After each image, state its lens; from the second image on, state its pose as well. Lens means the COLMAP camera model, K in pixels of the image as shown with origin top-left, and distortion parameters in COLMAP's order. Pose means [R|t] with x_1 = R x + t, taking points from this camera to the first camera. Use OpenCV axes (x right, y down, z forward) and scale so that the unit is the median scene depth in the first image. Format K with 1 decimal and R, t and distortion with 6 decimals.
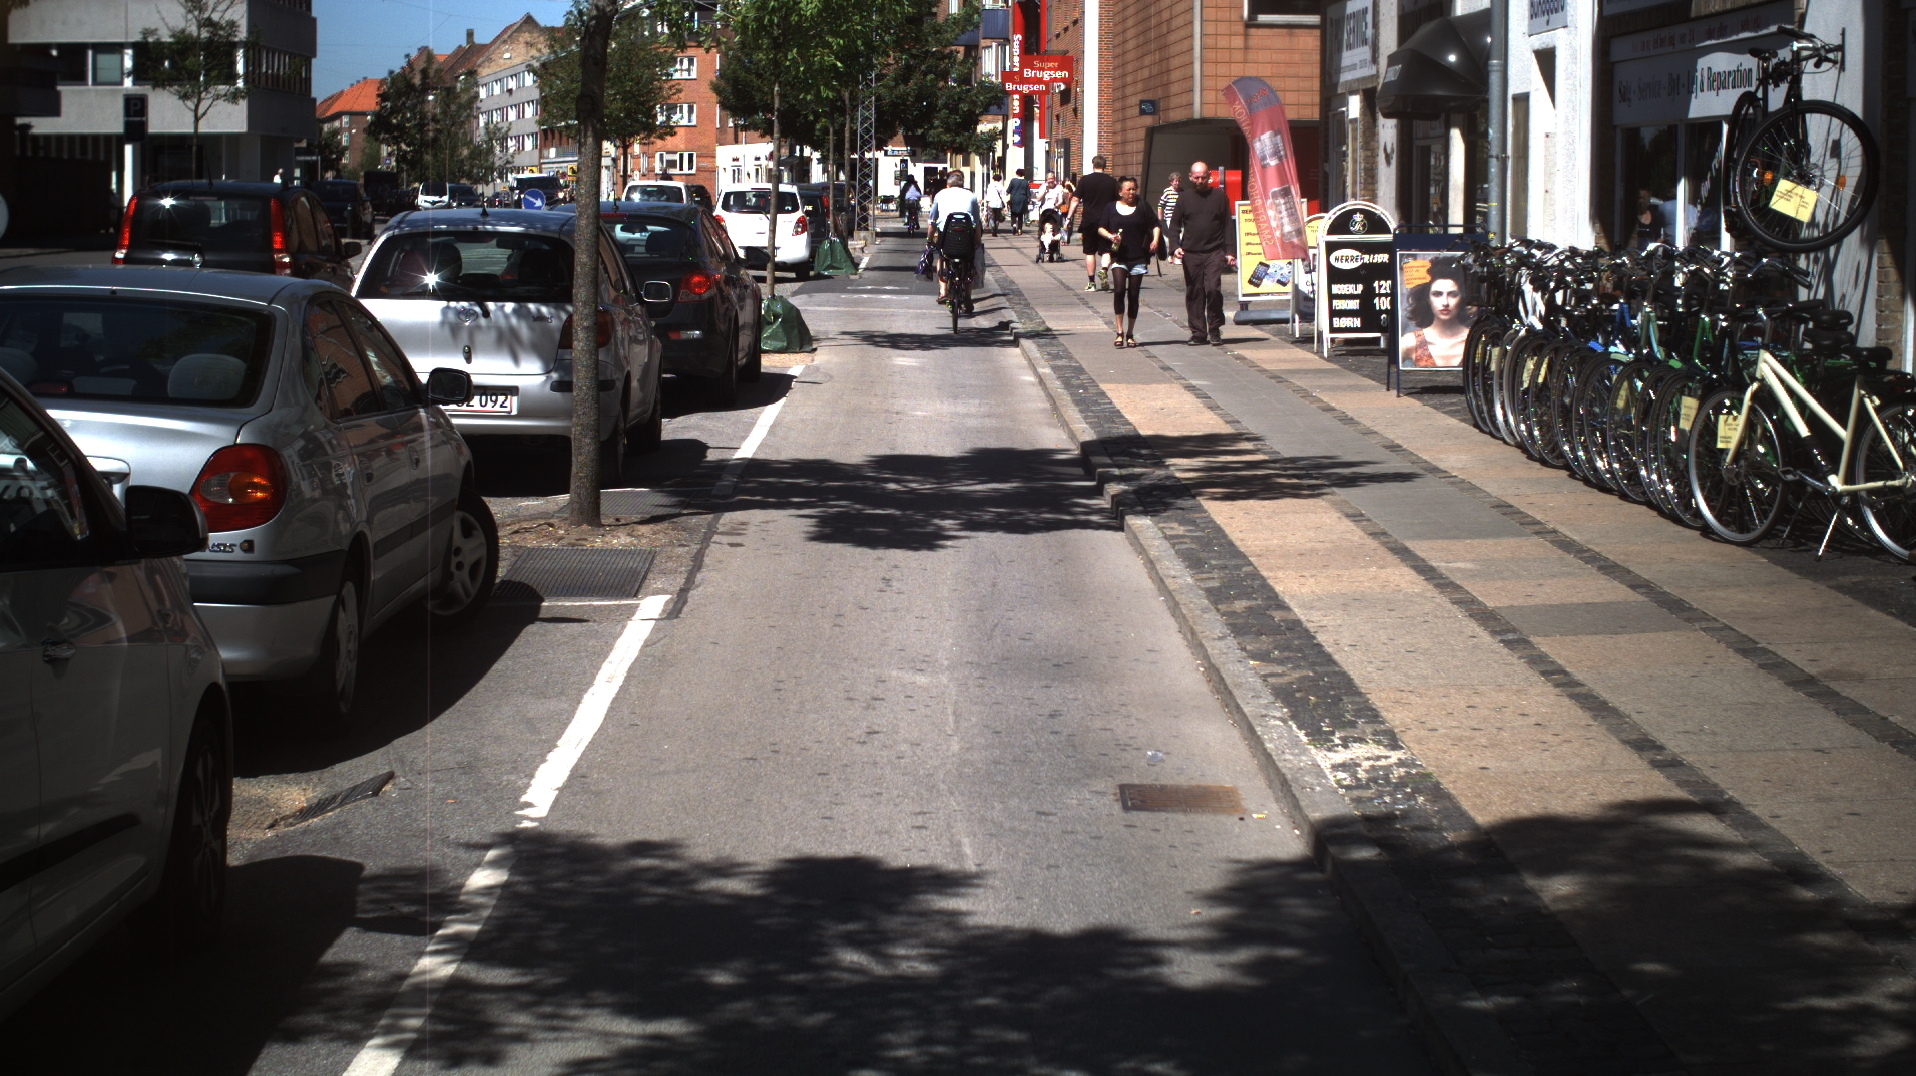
lens RADIAL K [[3504.4, 0, 958.0], [0, 3504.4, 538.0], [0, 0, 1]] dist [-0.316664, 0.600615]
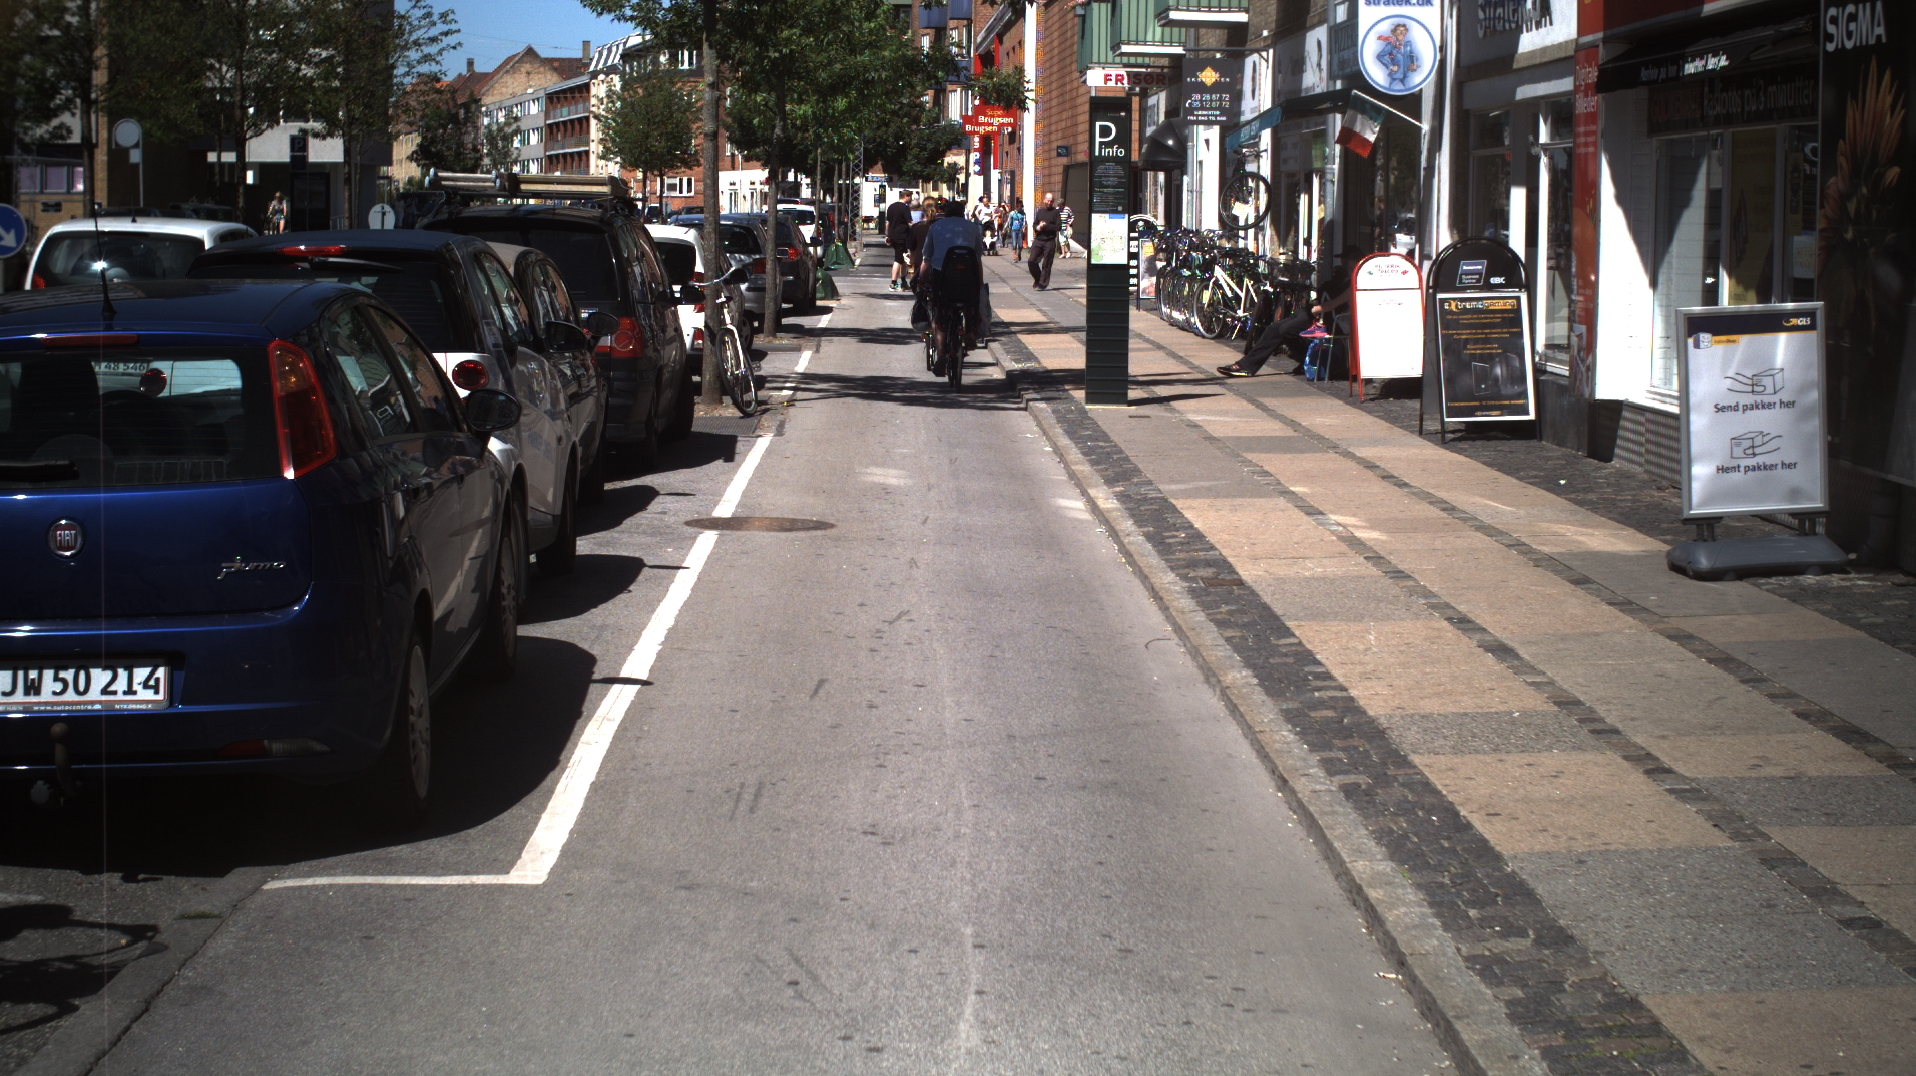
lens RADIAL K [[3504.4, 0, 958.0], [0, 3504.4, 538.0], [0, 0, 1]] dist [-0.316664, 0.600615]
pose [[0.999968, 0.002605, 0.007616, 0.003009], [-0.002556, 0.999976, -0.006476, 0.043423], [-0.007633, 0.006457, 0.999950, -0.423766]]
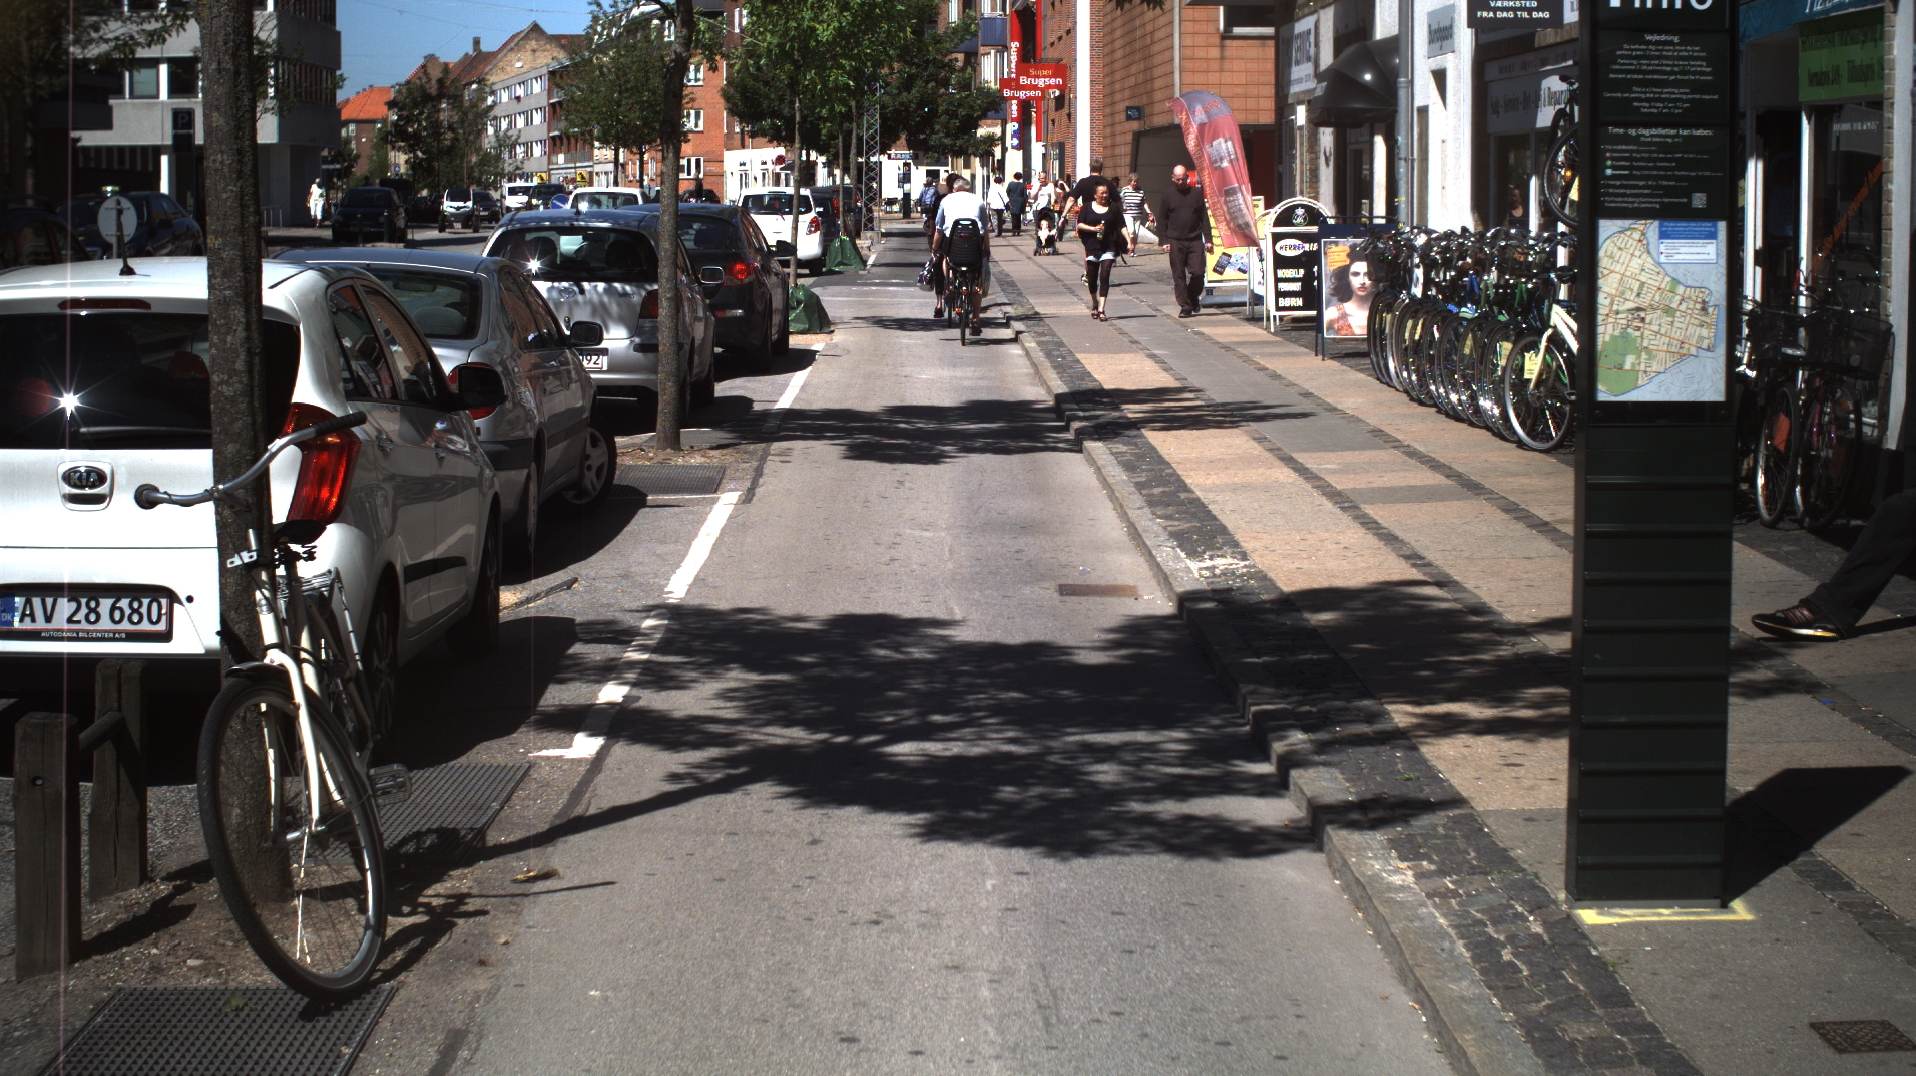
lens RADIAL K [[3504.4, 0, 958.0], [0, 3504.4, 538.0], [0, 0, 1]] dist [-0.316664, 0.600615]
pose [[0.999959, -0.008915, -0.001626, 0.000900], [0.008914, 0.999960, -0.000571, 0.008576], [0.001631, 0.000556, 0.999999, -0.084833]]
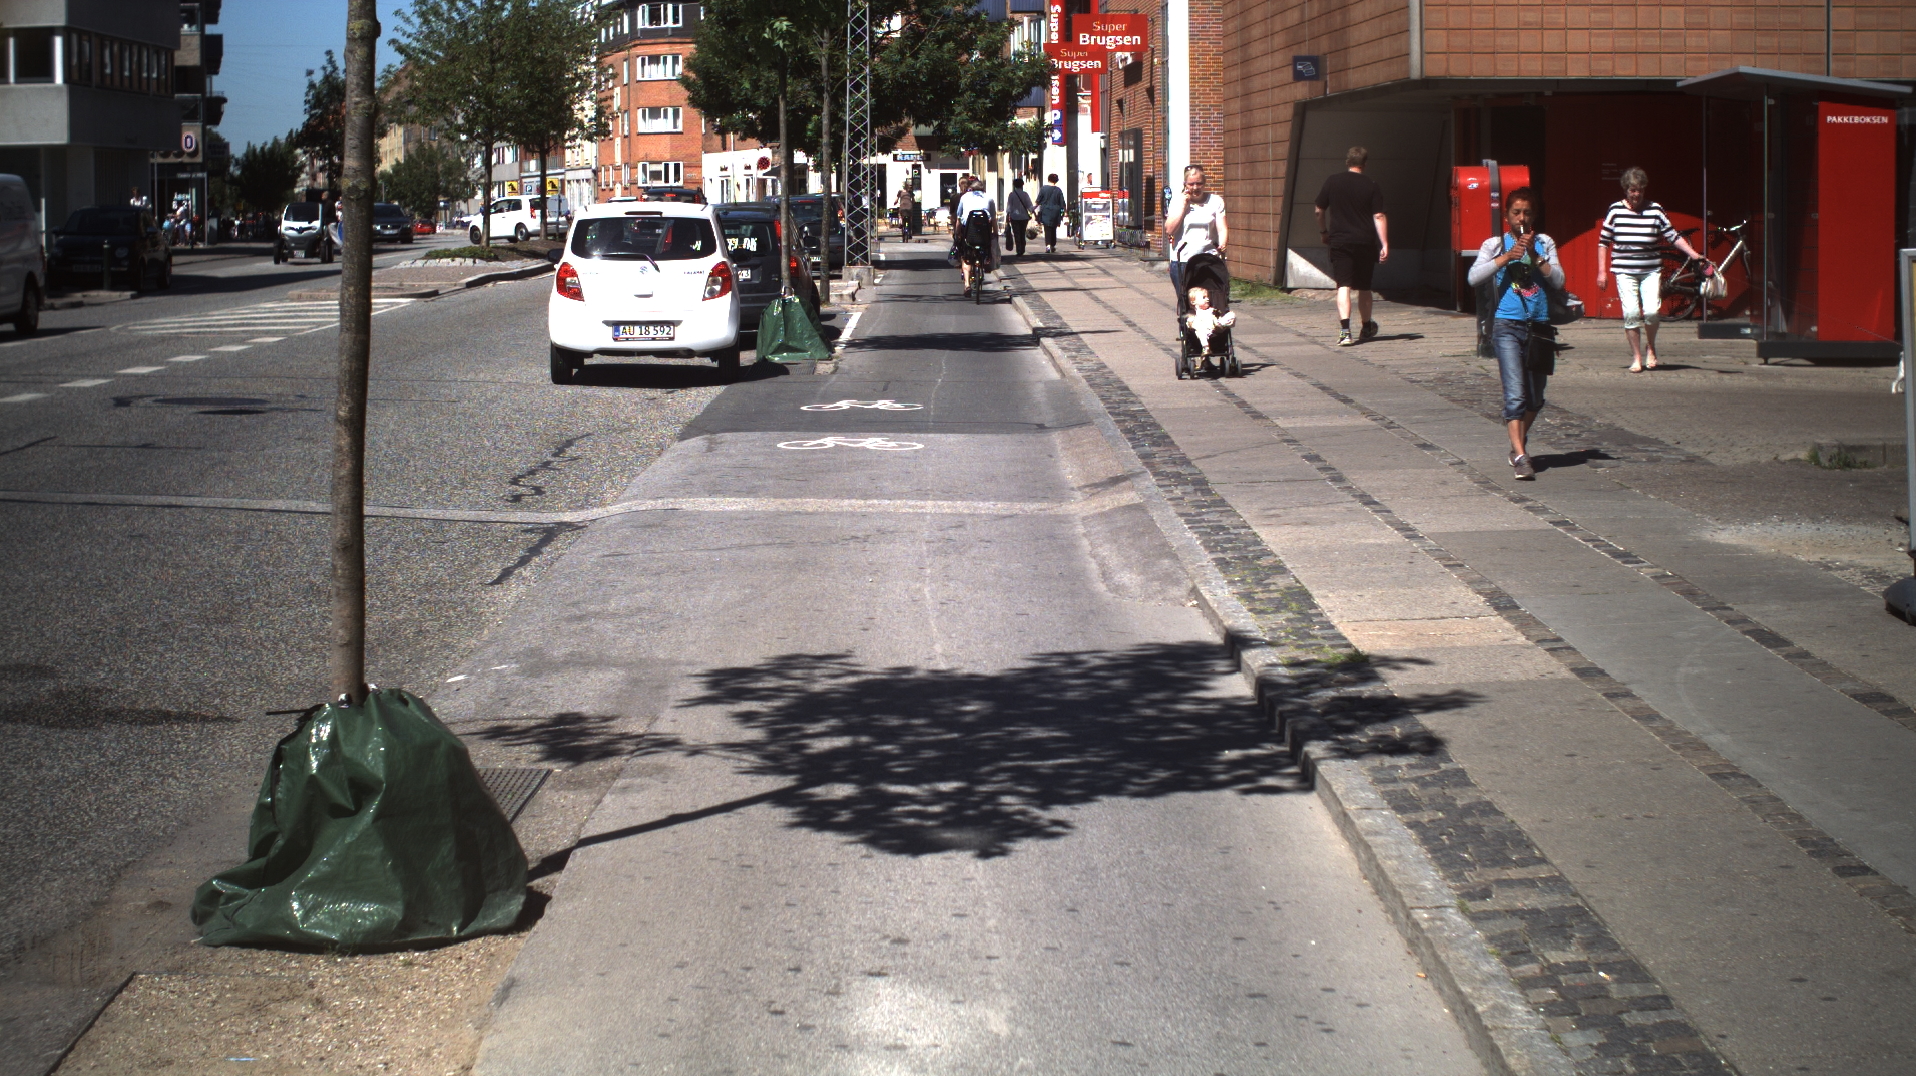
lens RADIAL K [[3504.4, 0, 958.0], [0, 3504.4, 538.0], [0, 0, 1]] dist [-0.316664, 0.600615]
pose [[0.999861, -0.015665, -0.005723, -0.005486], [0.015652, 0.999875, -0.002325, -0.043963], [0.005759, 0.002235, 0.999981, 0.424276]]
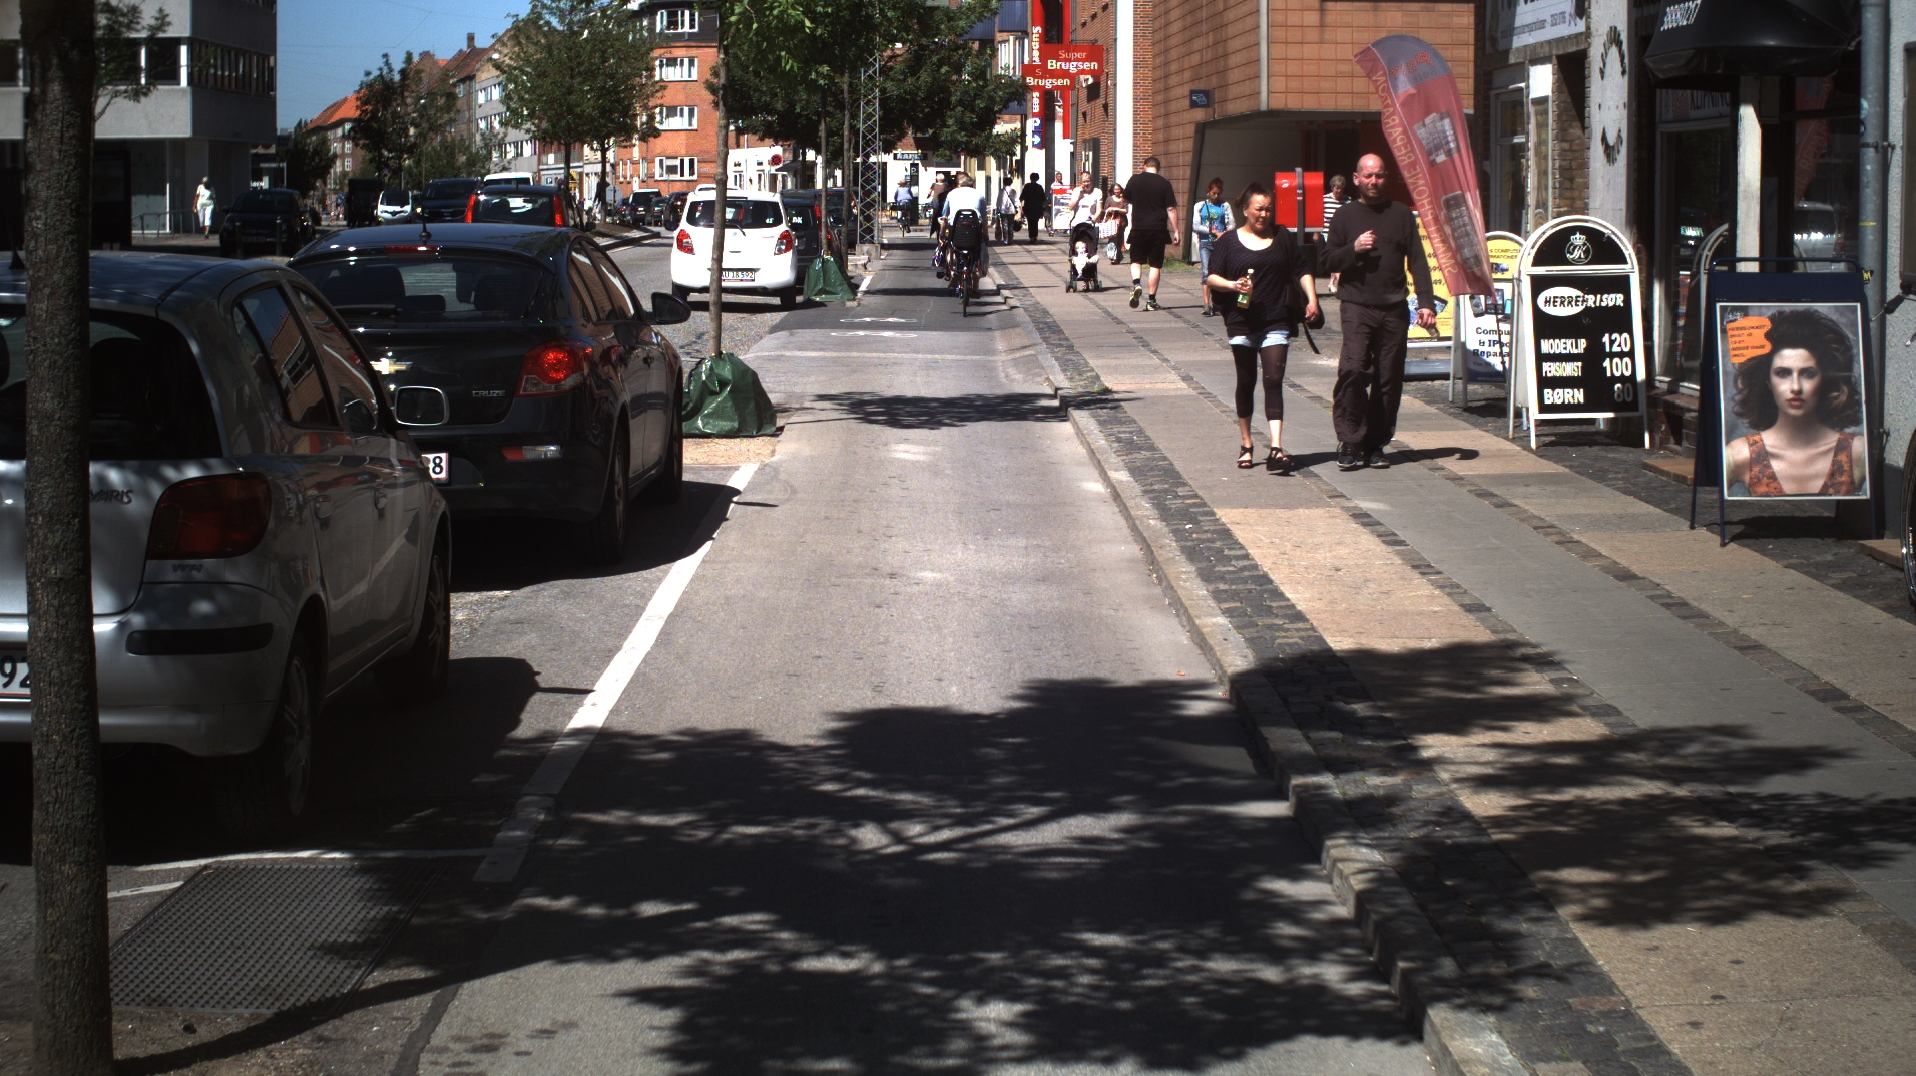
lens RADIAL K [[3504.4, 0, 958.0], [0, 3504.4, 538.0], [0, 0, 1]] dist [-0.316664, 0.600615]
pose [[0.999983, -0.004320, -0.003894, -0.001557], [0.004314, 0.999990, -0.001457, -0.017491], [0.003900, 0.001440, 0.999991, 0.169758]]
